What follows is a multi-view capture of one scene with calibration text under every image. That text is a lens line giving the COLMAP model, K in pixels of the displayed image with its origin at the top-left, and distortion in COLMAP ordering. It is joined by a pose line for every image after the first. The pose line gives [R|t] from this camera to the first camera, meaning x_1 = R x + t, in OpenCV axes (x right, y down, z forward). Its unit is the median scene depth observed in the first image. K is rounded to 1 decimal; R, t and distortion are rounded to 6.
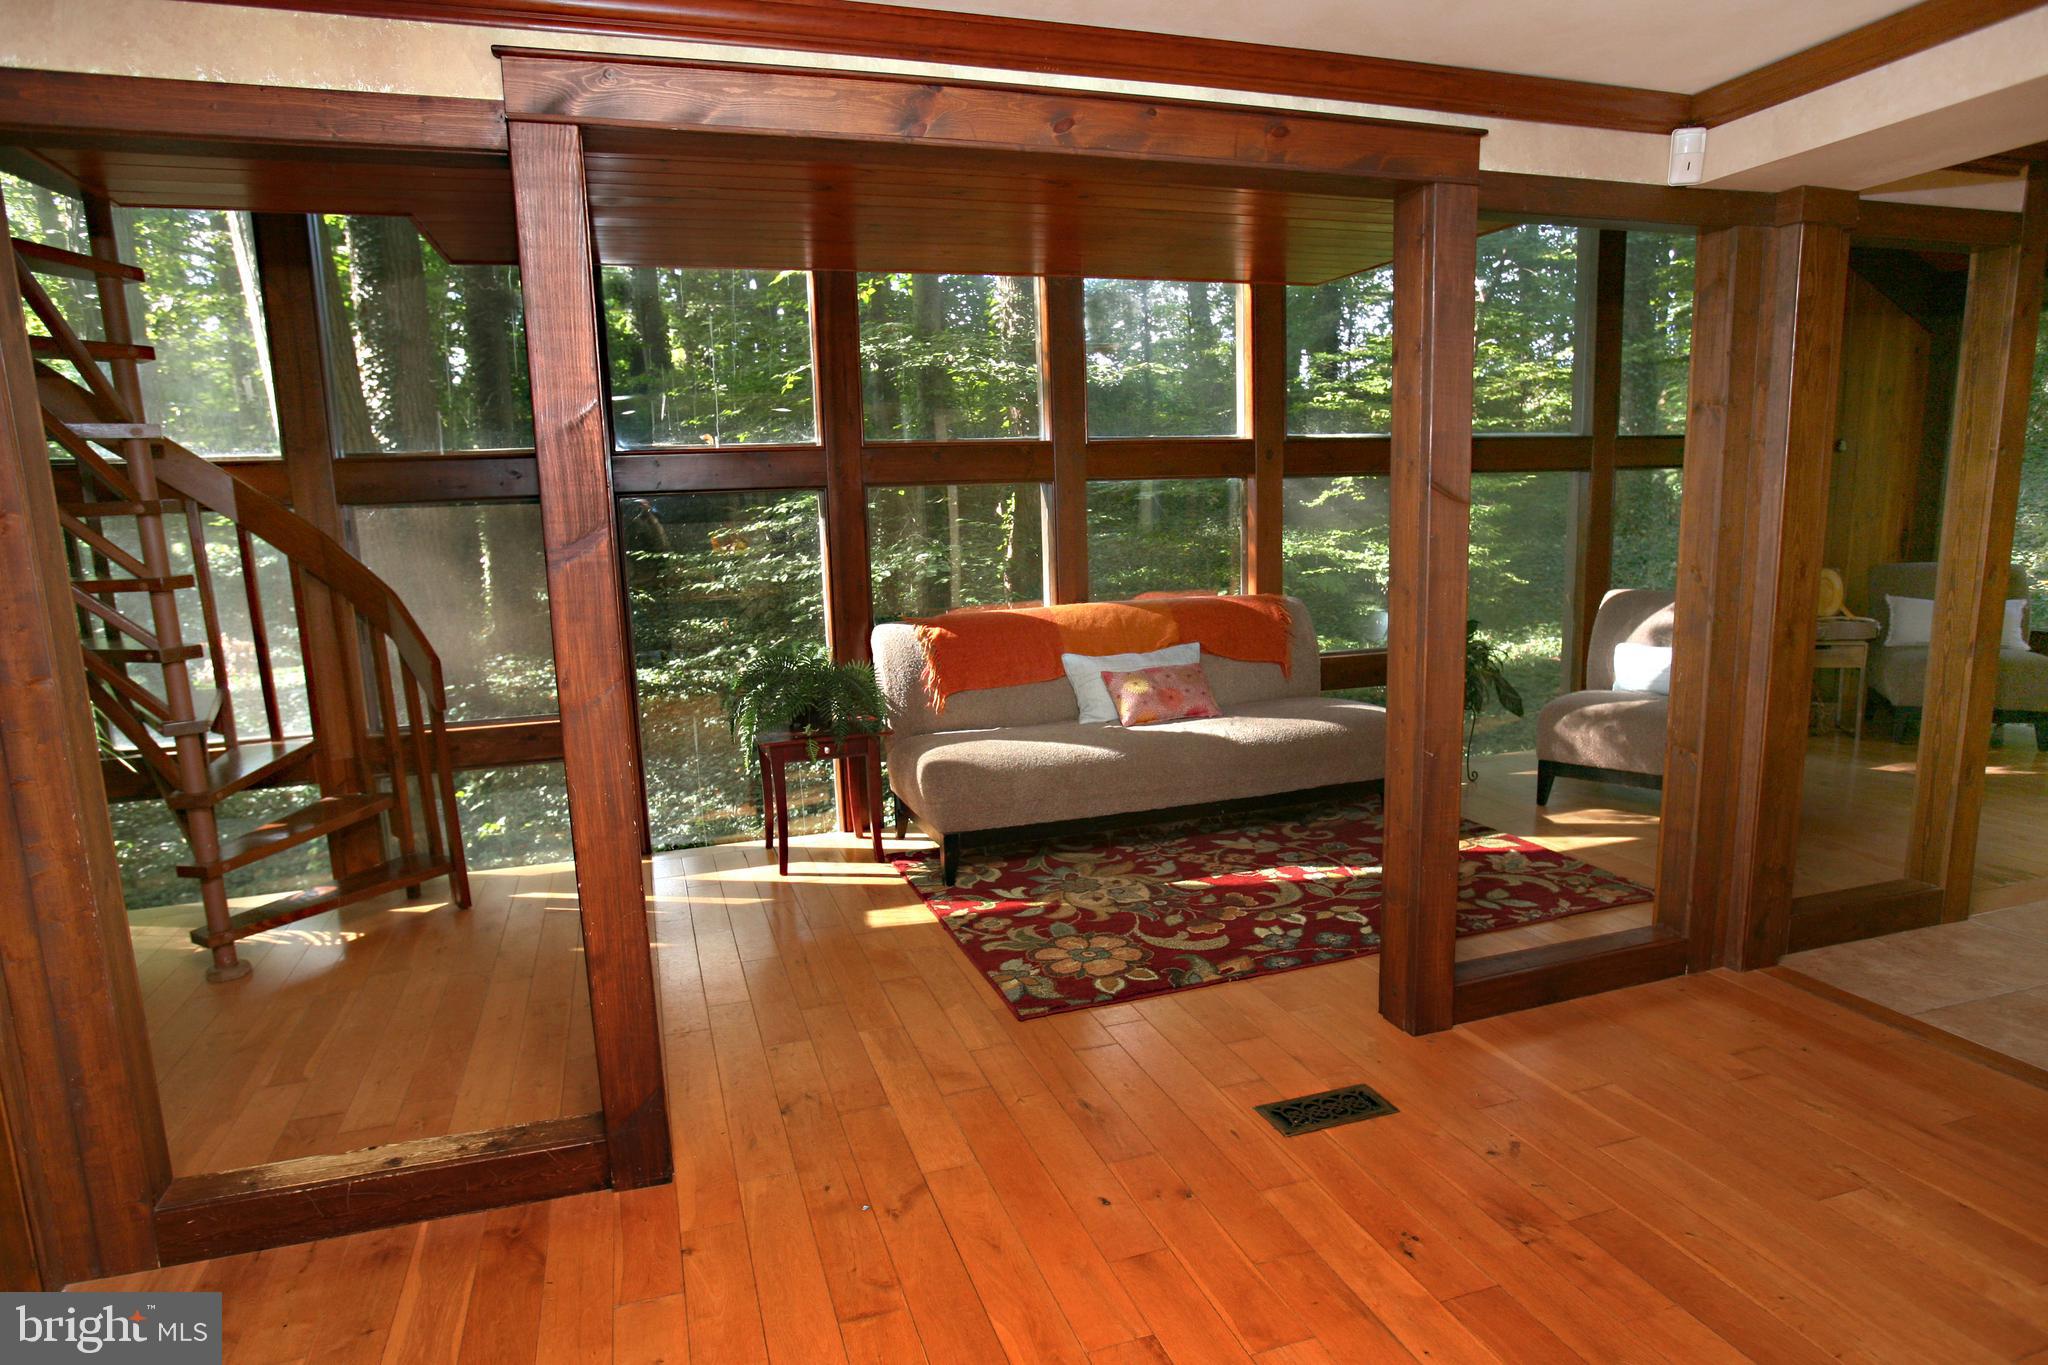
lens RADIAL K [[1126.5, 0, 1008.1], [0, 1126.5, 692.7], [0, 0, 1]] dist [-0.003660, 0.000302]
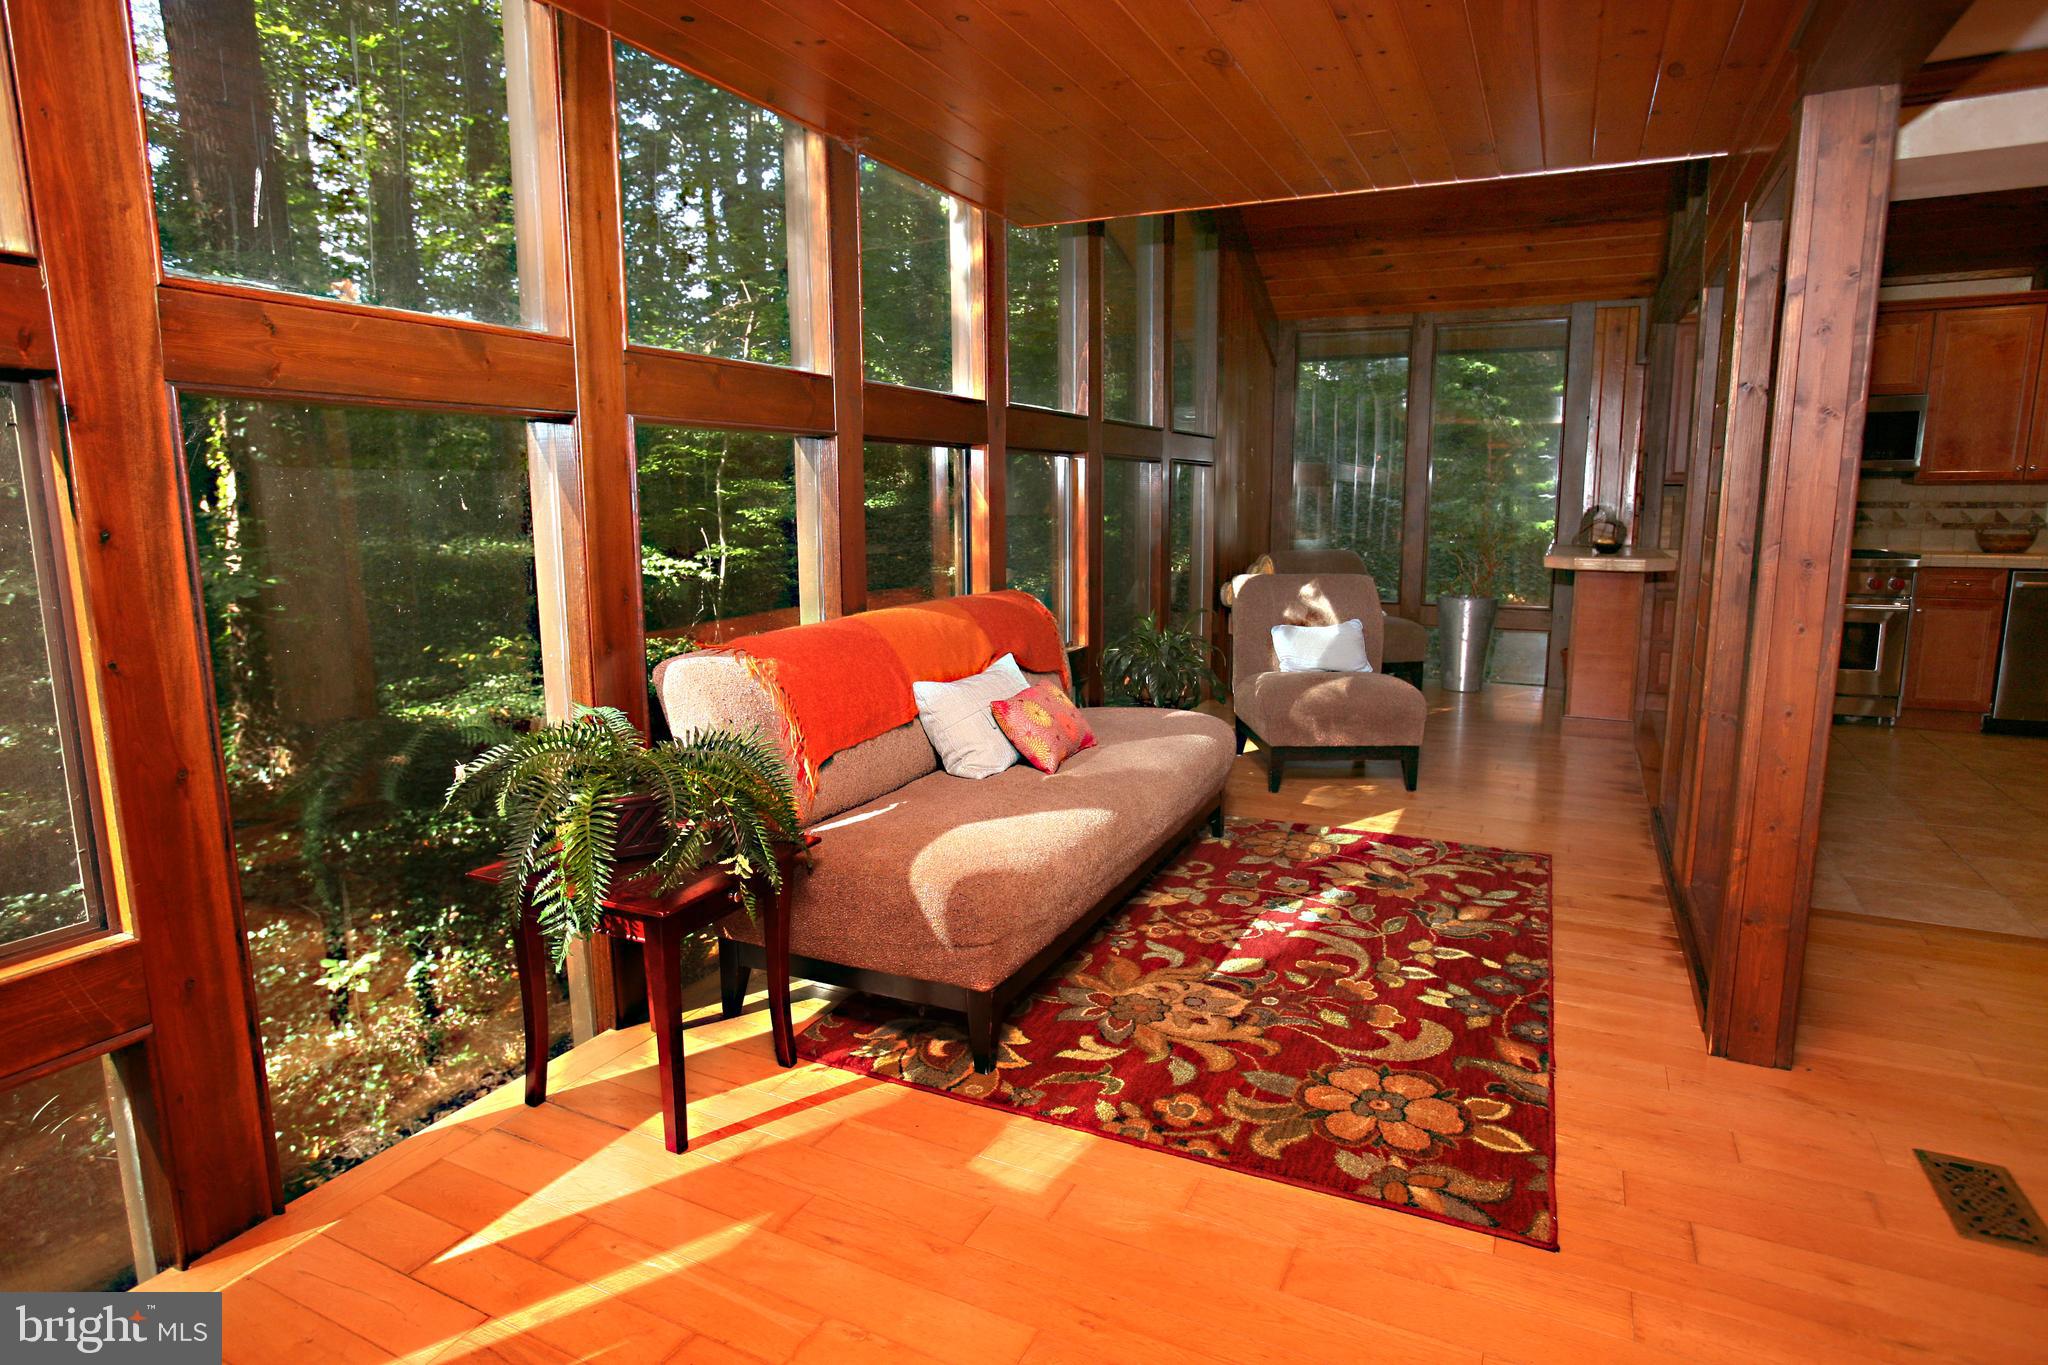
lens RADIAL K [[1126.5, 0, 1024.2], [0, 1126.5, 679.5], [0, 0, 1]] dist [-0.003660, 0.000302]
pose [[0.719448, -0.088190, 0.688924, -0.467578], [0.103958, 0.994405, 0.018731, -0.052775], [-0.686722, 0.058143, 0.724591, 0.562146]]
